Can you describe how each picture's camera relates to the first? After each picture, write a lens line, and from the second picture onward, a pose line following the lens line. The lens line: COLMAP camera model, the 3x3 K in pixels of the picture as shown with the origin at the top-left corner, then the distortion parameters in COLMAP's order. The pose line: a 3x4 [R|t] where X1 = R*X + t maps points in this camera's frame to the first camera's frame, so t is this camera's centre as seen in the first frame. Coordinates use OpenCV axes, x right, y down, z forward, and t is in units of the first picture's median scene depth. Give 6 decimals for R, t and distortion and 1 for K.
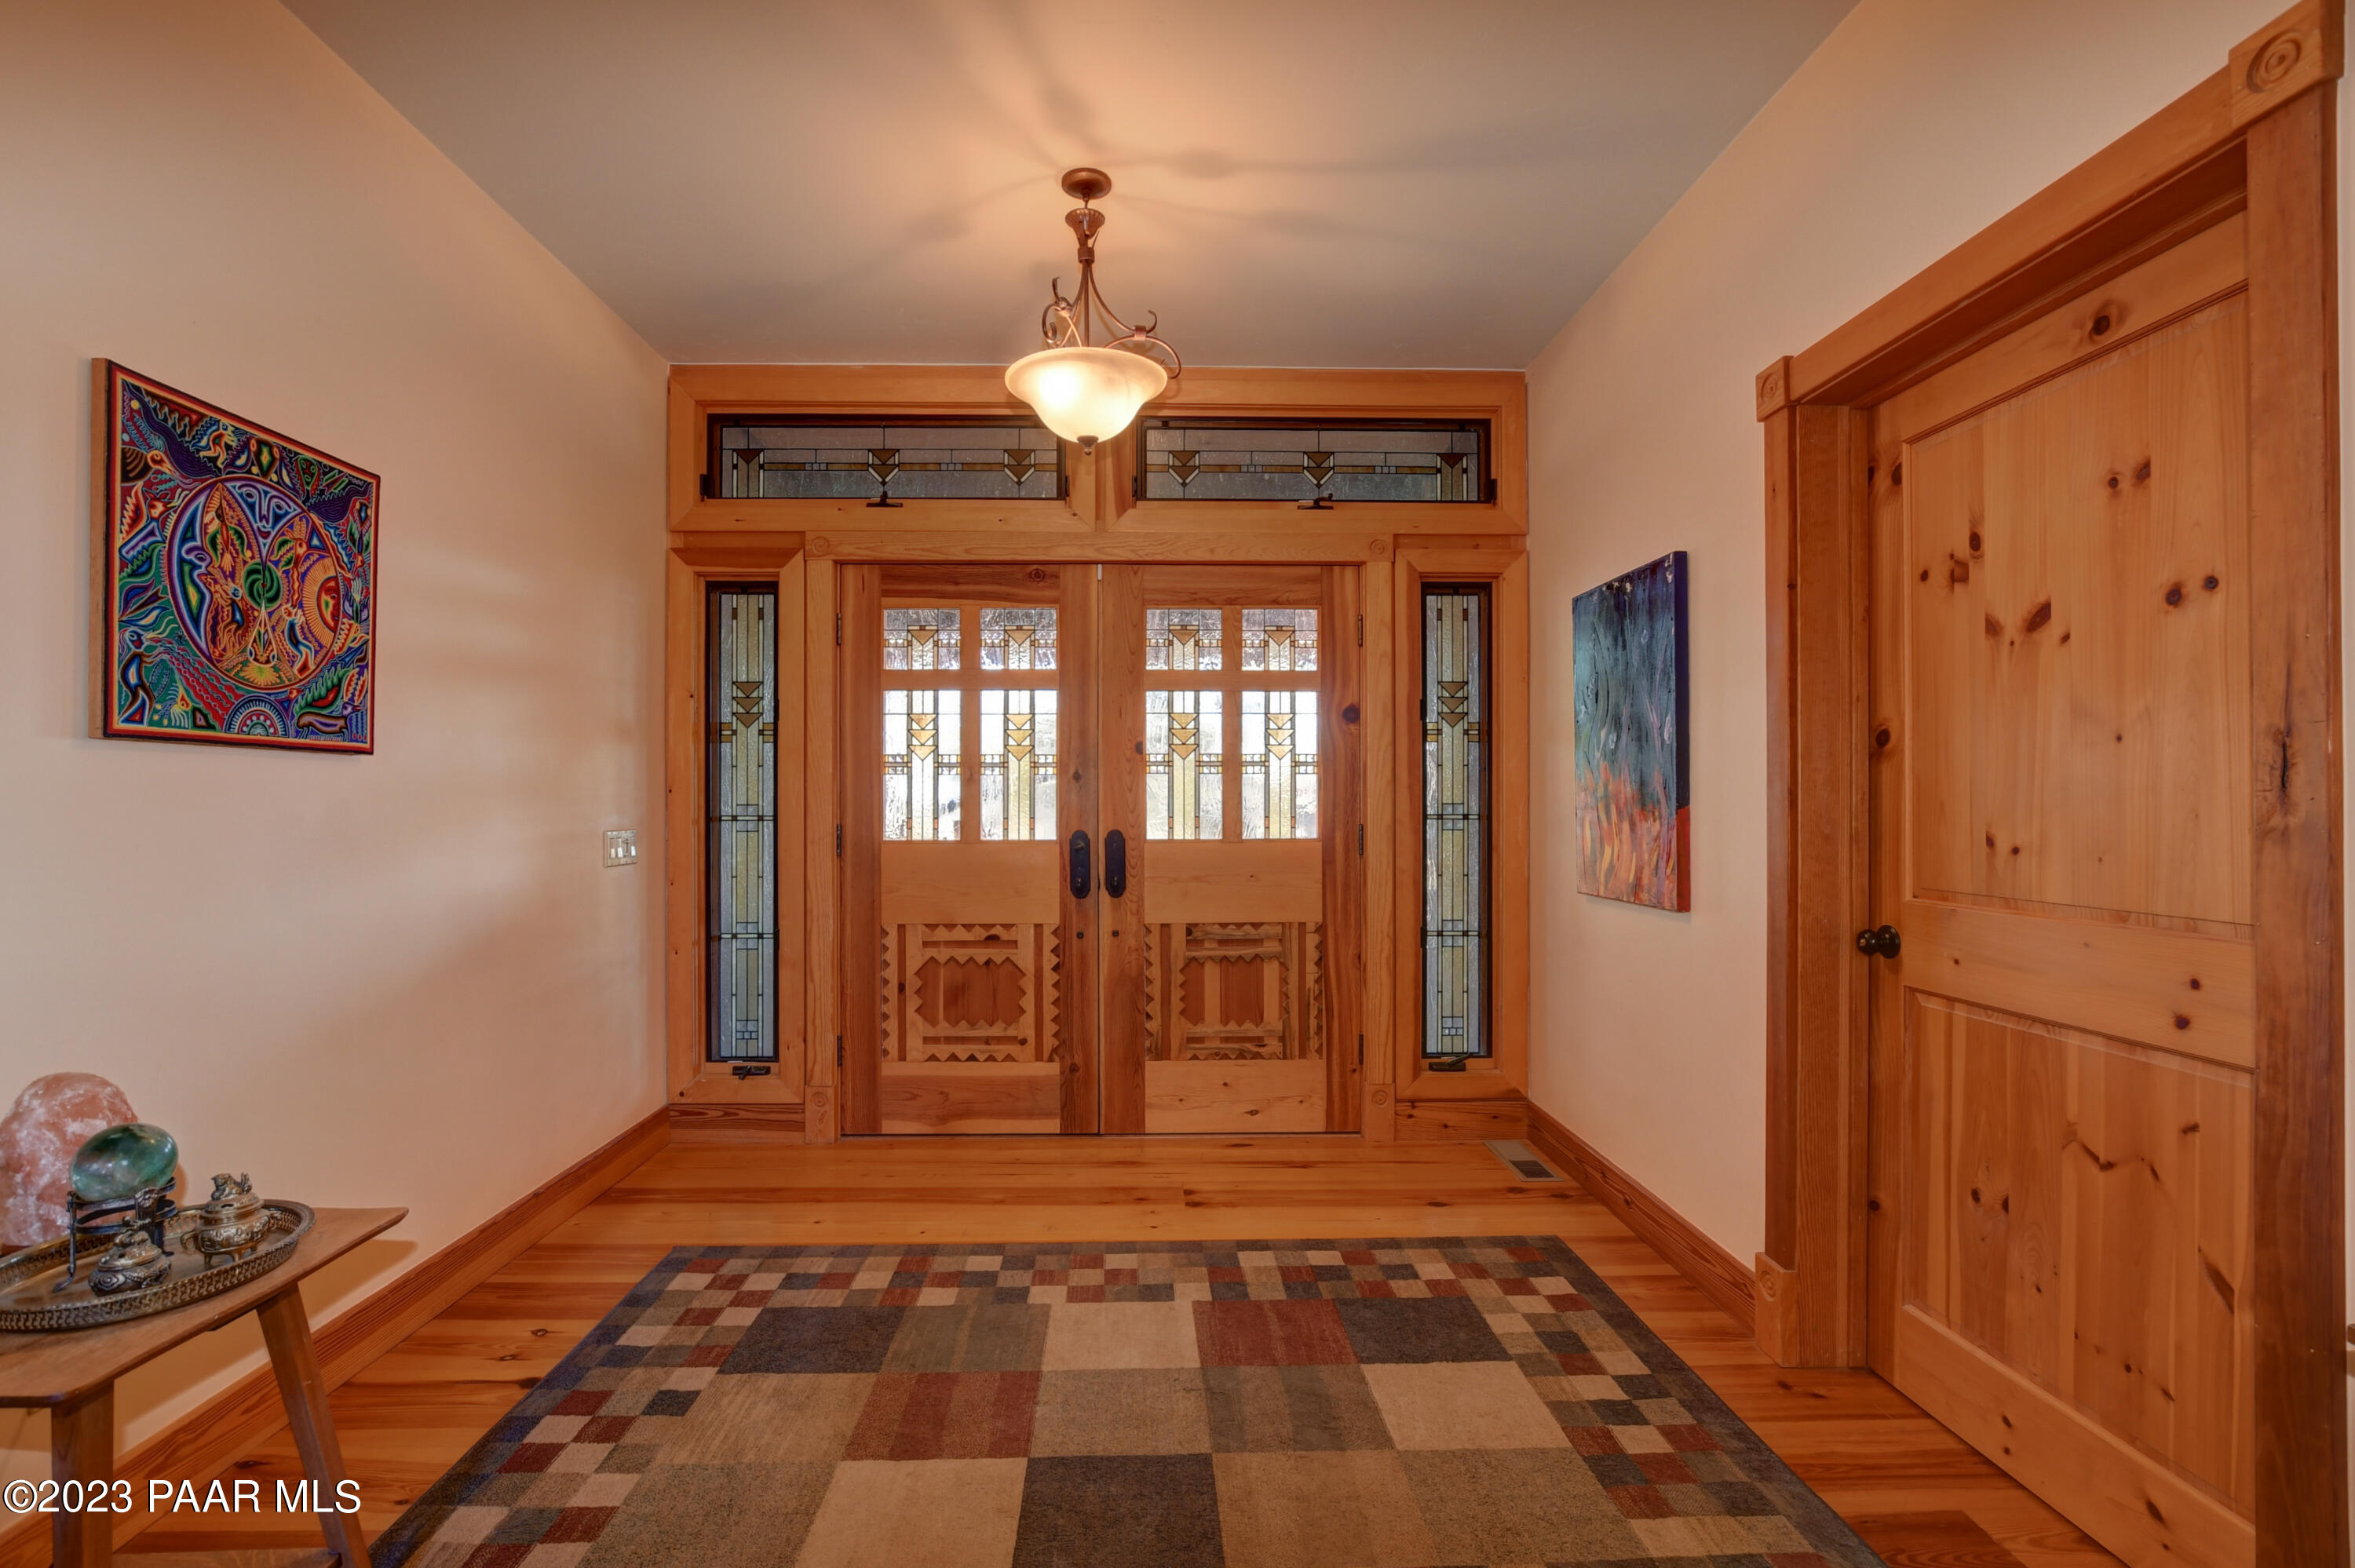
lens RADIAL K [[1055.2, 0, 1184.8], [0, 1055.2, 798.0], [0, 0, 1]] dist [-0.017650, 0.002038]
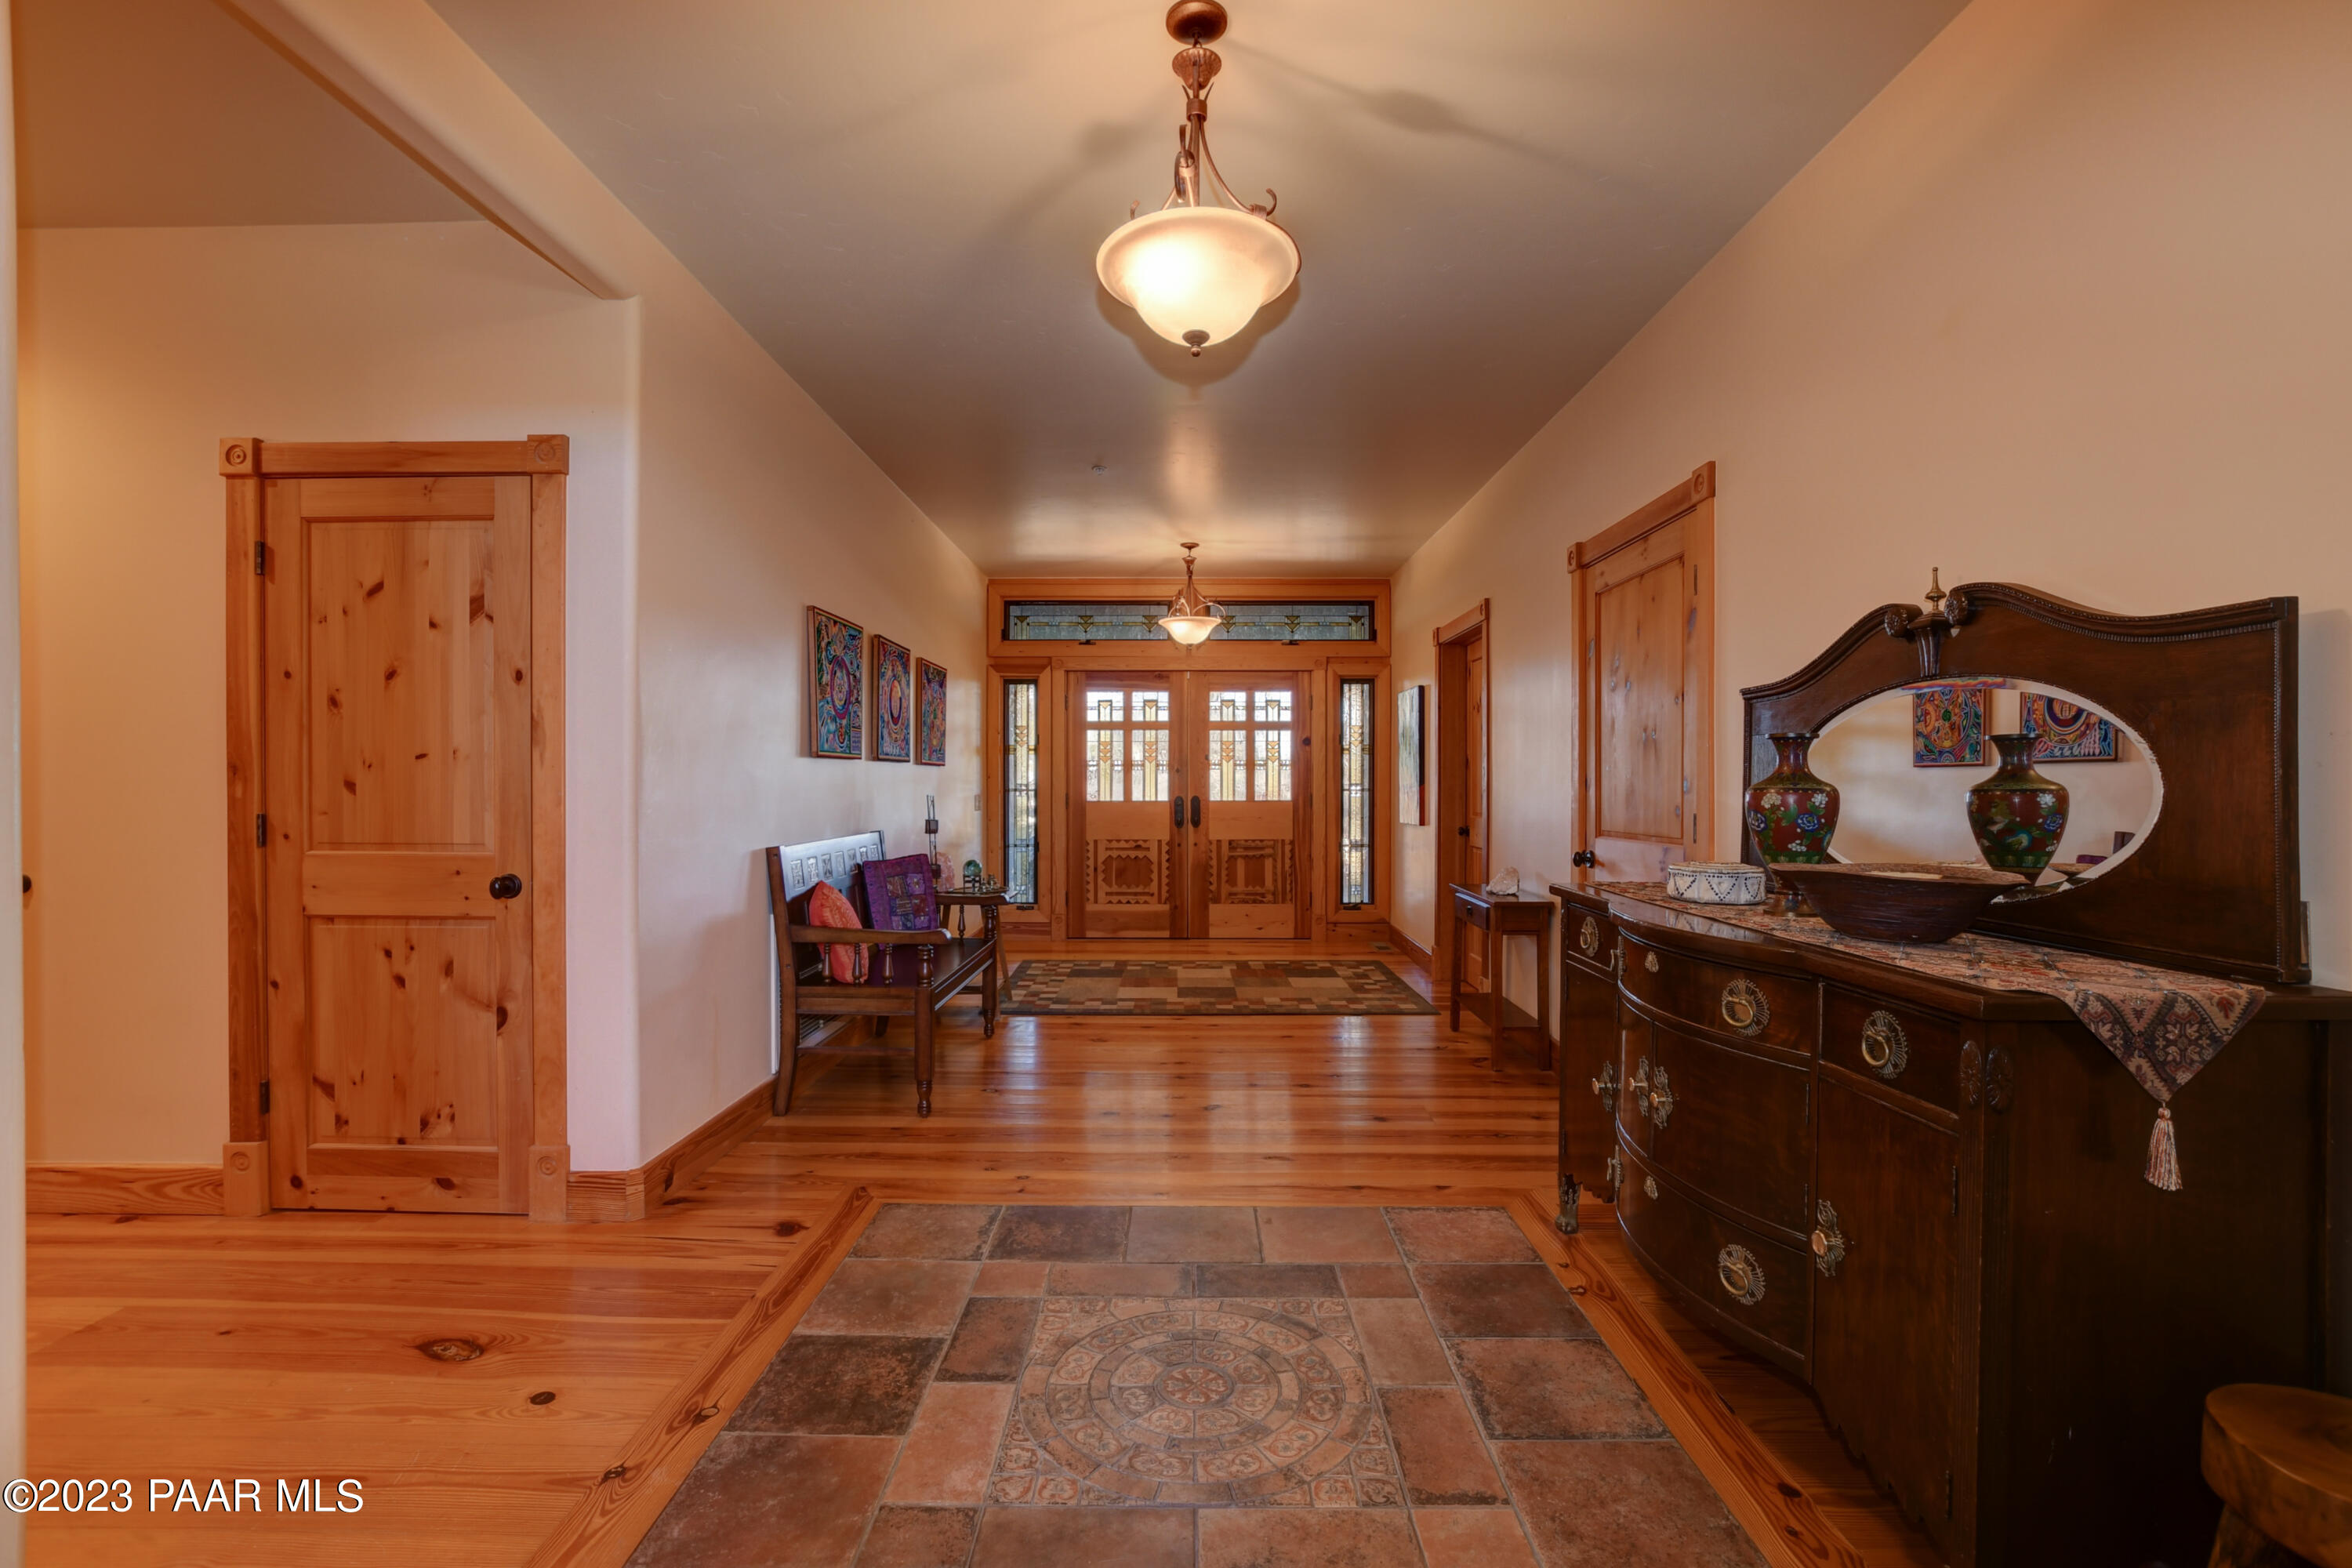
lens RADIAL K [[1054.0, 0, 1173.1], [0, 1054.0, 787.3], [0, 0, 1]] dist [-0.017650, 0.002038]
pose [[0.998318, 0.001794, -0.057950, 0.012439], [-0.001321, 0.999966, 0.008196, -0.004410], [0.057963, -0.008106, 0.998286, -1.130991]]
